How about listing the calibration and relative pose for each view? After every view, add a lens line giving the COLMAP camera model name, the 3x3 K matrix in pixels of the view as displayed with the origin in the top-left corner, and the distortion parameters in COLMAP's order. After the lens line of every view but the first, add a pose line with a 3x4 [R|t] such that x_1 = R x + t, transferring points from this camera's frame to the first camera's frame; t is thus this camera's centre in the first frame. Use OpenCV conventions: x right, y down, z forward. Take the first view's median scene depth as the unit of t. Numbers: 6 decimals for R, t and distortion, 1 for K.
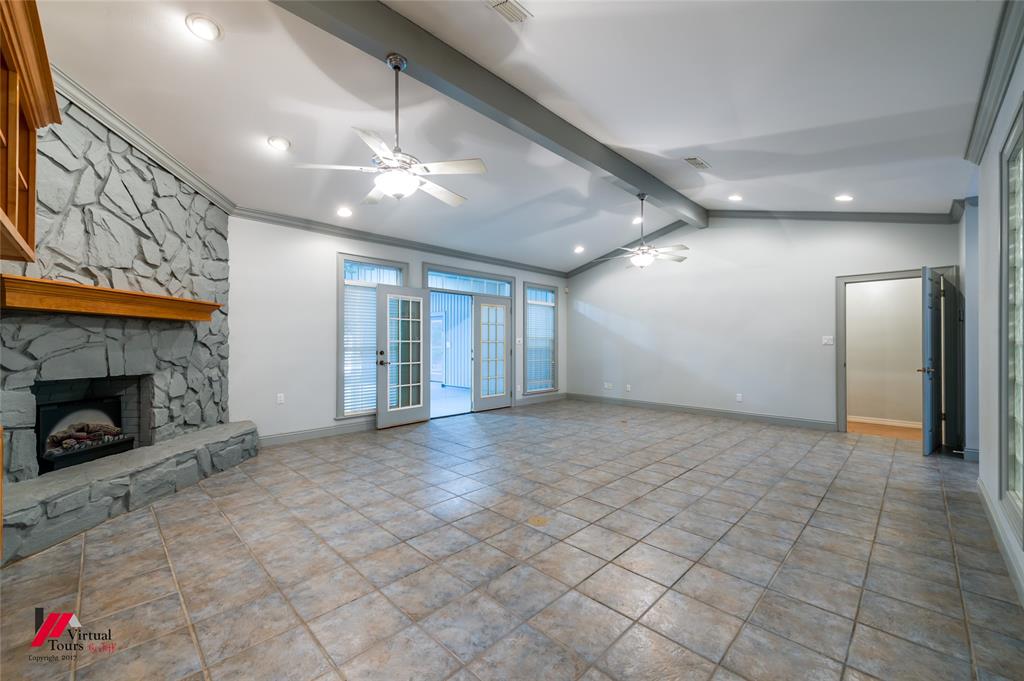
lens RADIAL K [[406.4, 0, 514.9], [0, 406.4, 342.8], [0, 0, 1]] dist [0.009351, -0.004114]
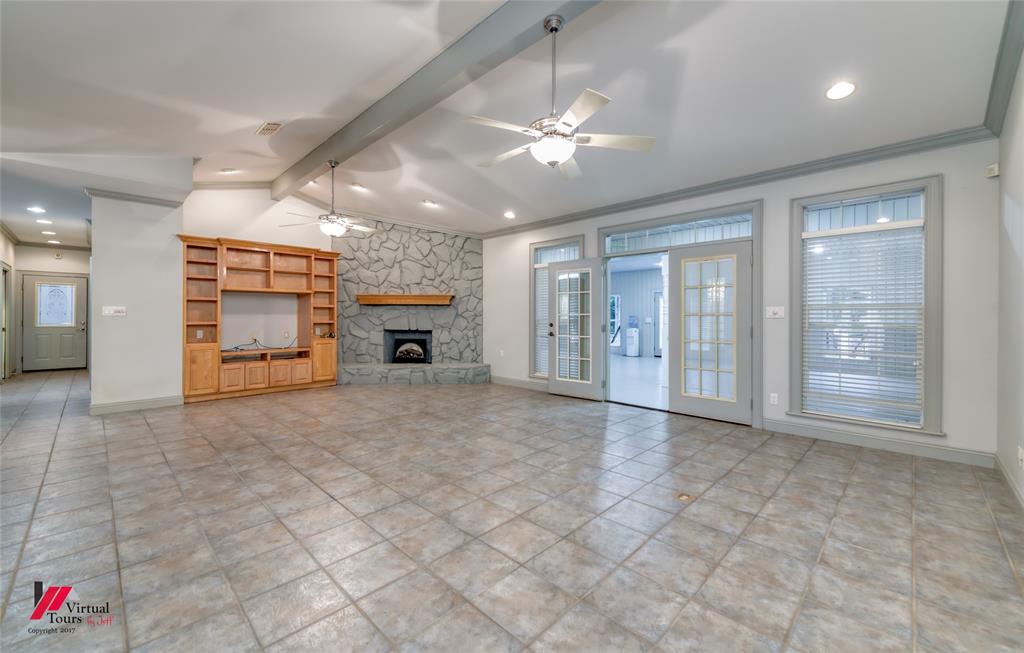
lens RADIAL K [[406.7, 0, 515.5], [0, 406.7, 318.2], [0, 0, 1]] dist [0.018219, -0.002091]
pose [[0.006032, 0.007891, -0.999951, 1.039736], [-0.000231, 0.999969, 0.007890, -0.003173], [0.999982, 0.000184, 0.006034, 1.200241]]
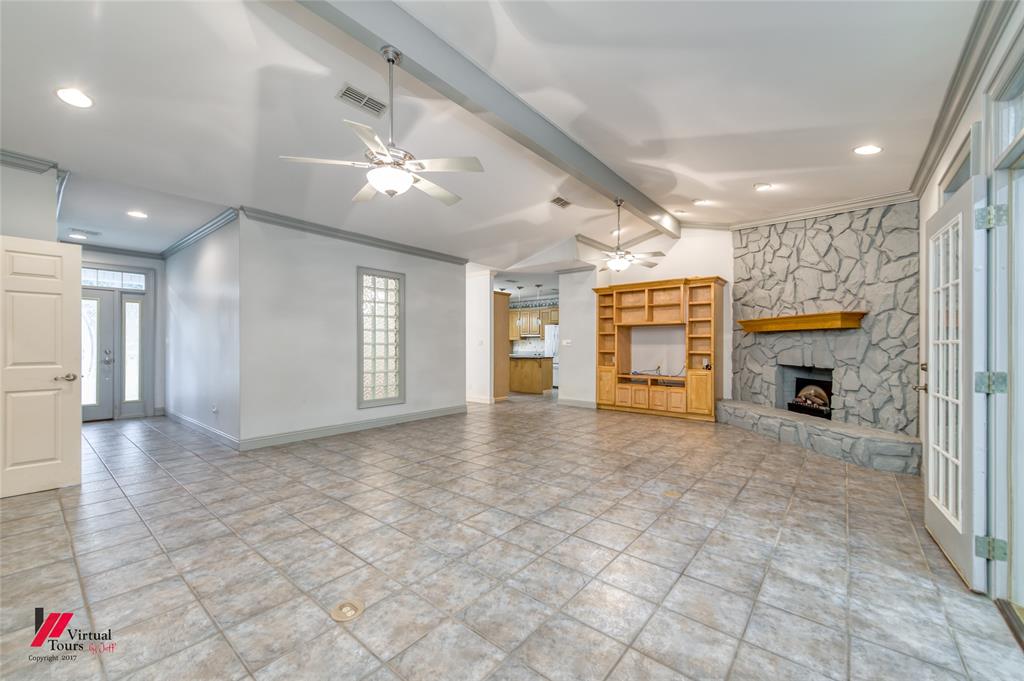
lens RADIAL K [[406.4, 0, 510.3], [0, 406.4, 344.3], [0, 0, 1]] dist [0.009351, -0.004114]
pose [[-0.996842, -0.002905, -0.079355, 0.254283], [-0.002542, 0.999986, -0.004675, 0.003071], [0.079367, -0.004459, -0.996835, 1.923784]]
